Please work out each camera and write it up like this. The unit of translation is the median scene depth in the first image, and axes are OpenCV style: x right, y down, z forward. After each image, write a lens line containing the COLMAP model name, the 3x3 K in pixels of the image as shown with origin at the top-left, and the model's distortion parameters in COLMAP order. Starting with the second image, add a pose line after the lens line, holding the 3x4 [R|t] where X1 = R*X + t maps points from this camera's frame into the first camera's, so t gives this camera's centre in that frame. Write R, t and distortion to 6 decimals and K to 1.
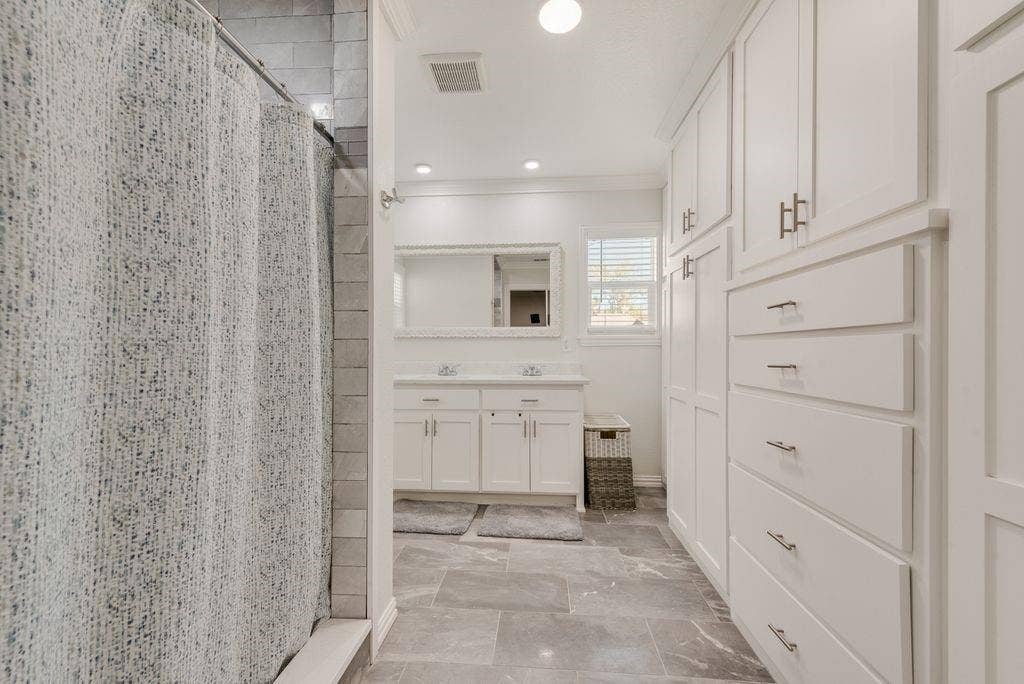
lens RADIAL K [[399.0, 0, 512.9], [0, 399.0, 347.4], [0, 0, 1]] dist [0.000137, -0.000019]
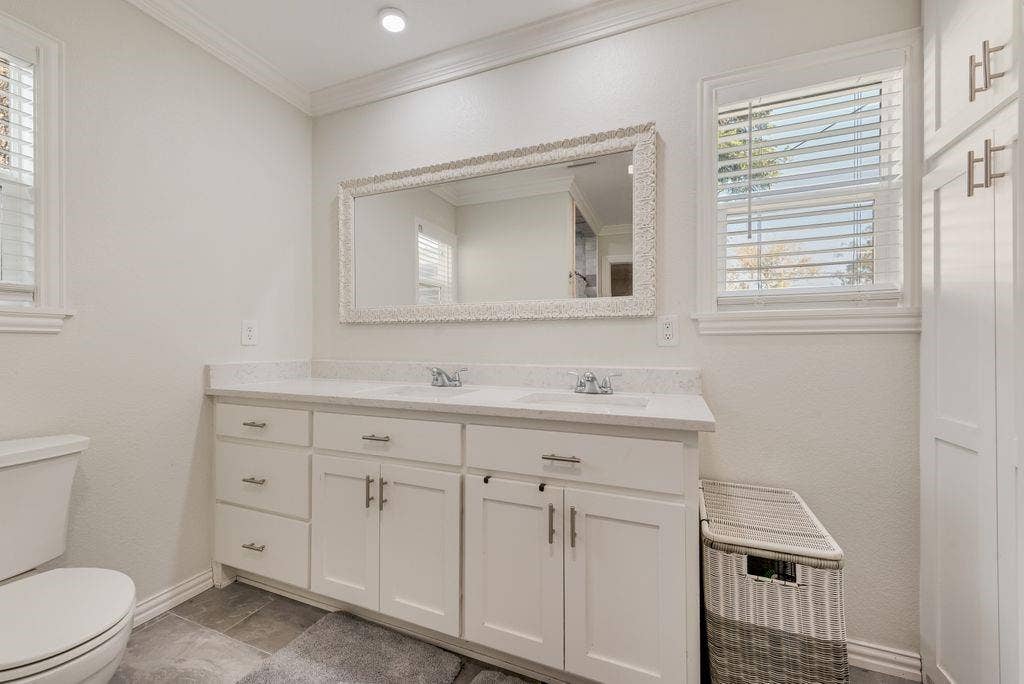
lens RADIAL K [[399.0, 0, 509.8], [0, 399.0, 341.0], [0, 0, 1]] dist [0.000137, -0.000019]
pose [[0.948477, -0.000201, -0.316847, 0.123284], [-0.000133, 0.999999, -0.001032, 0.005844], [0.316847, 0.001021, 0.948476, 0.560469]]
